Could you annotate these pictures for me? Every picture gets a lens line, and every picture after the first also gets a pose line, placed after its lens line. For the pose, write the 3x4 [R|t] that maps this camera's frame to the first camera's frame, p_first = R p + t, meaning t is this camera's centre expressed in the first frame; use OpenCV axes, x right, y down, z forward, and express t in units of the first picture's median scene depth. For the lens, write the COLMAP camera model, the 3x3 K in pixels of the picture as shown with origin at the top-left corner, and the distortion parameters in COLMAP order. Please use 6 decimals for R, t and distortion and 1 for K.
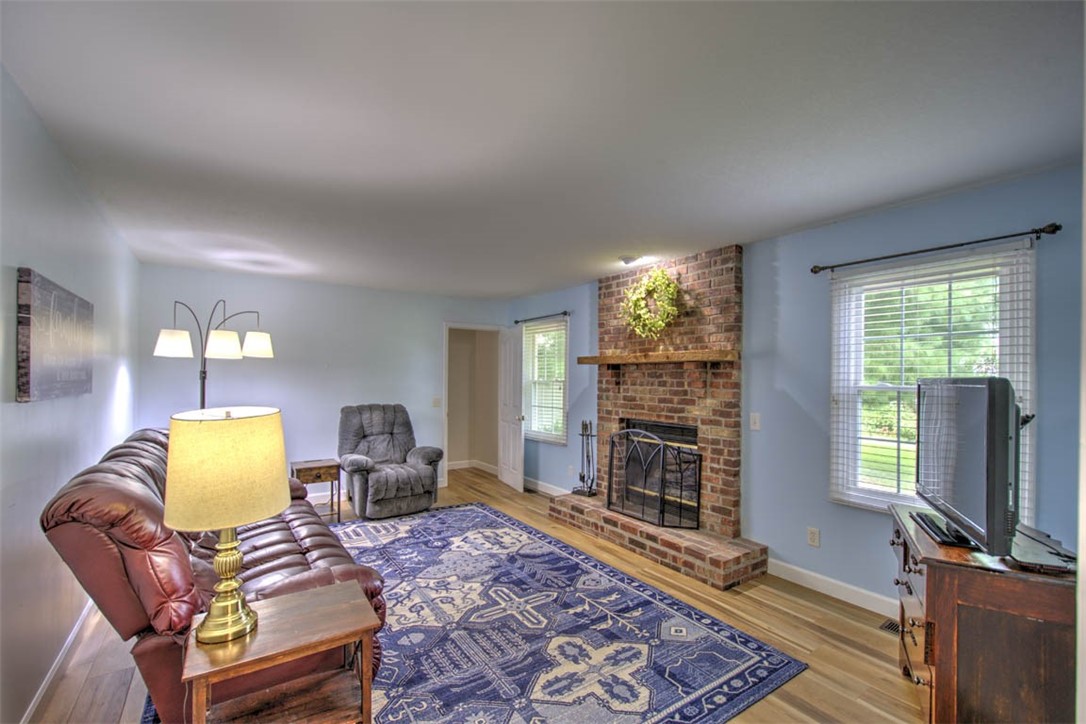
lens RADIAL K [[460.6, 0, 545.2], [0, 460.6, 372.2], [0, 0, 1]] dist [0.001499, -0.000636]
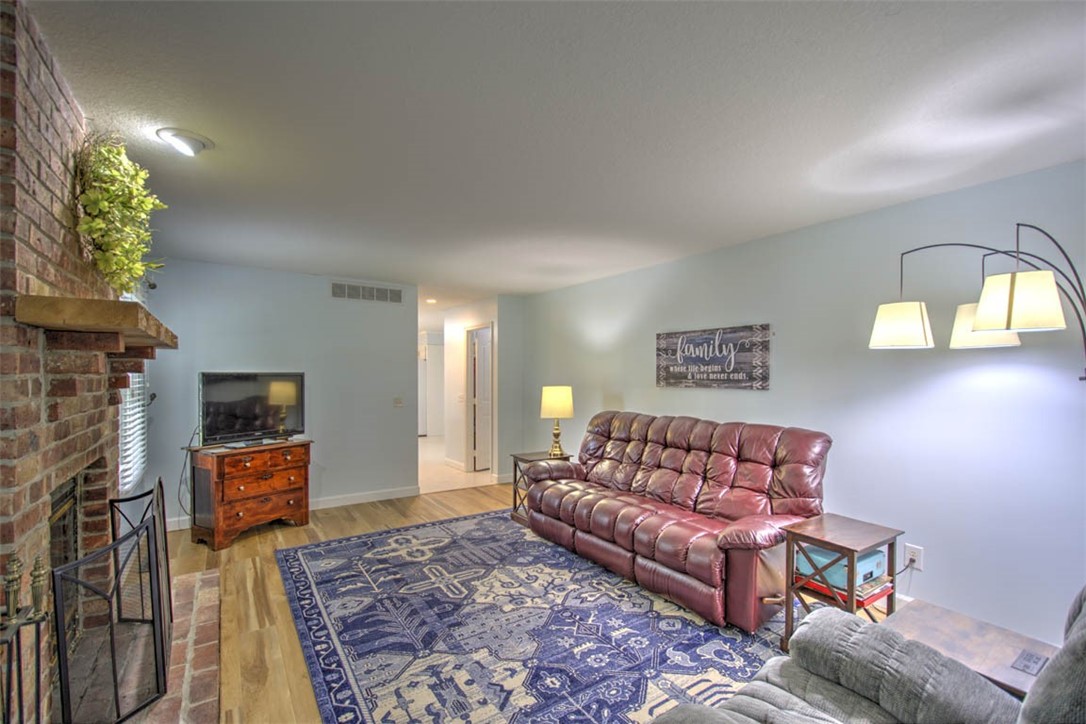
lens RADIAL K [[460.6, 0, 538.1], [0, 460.6, 366.0], [0, 0, 1]] dist [0.001499, -0.000636]
pose [[-0.999818, -0.011000, 0.015616, -0.275216], [-0.011464, 0.999487, -0.029916, 0.018756], [-0.015279, -0.030089, -0.999430, 1.940095]]
